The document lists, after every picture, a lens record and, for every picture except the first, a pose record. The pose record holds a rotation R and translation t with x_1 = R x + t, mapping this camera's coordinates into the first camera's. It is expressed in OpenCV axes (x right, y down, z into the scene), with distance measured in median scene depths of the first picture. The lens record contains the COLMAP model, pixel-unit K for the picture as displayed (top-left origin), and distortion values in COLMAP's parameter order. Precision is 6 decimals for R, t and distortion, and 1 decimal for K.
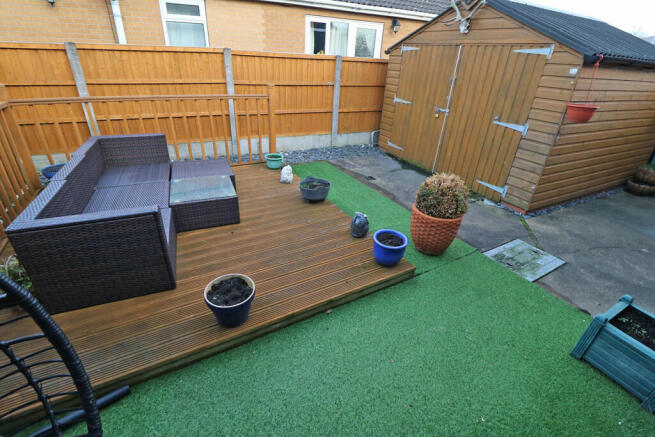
lens RADIAL K [[302.3, 0, 326.0], [0, 302.3, 214.0], [0, 0, 1]] dist [-0.000551, -0.012524]
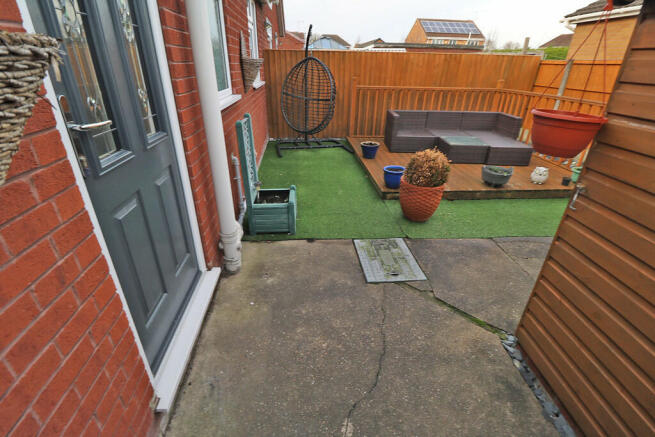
lens RADIAL K [[302.3, 0, 326.0], [0, 302.3, 214.0], [0, 0, 1]] dist [-0.000551, -0.012524]
pose [[-0.425875, 0.353996, -0.832657, 1.151113], [-0.454048, 0.712397, 0.535098, -0.277754], [0.782605, 0.605951, -0.142661, 0.726971]]
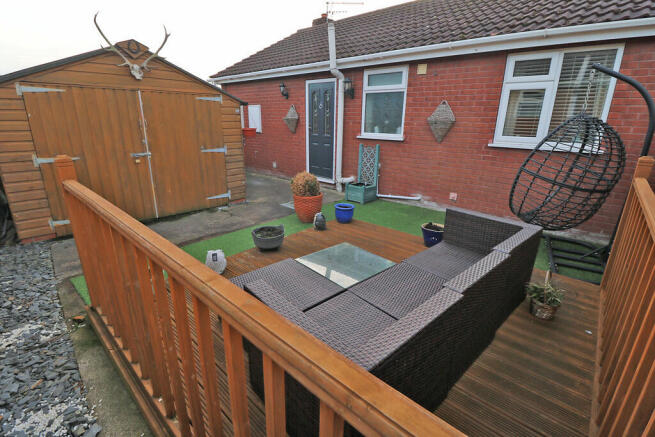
lens RADIAL K [[302.3, 0, 326.0], [0, 302.3, 214.0], [0, 0, 1]] dist [-0.000551, -0.012524]
pose [[-0.310279, -0.335899, 0.889325, -0.883662], [0.411285, 0.795981, 0.444138, -0.473638], [-0.857071, 0.503573, -0.108826, 0.878000]]
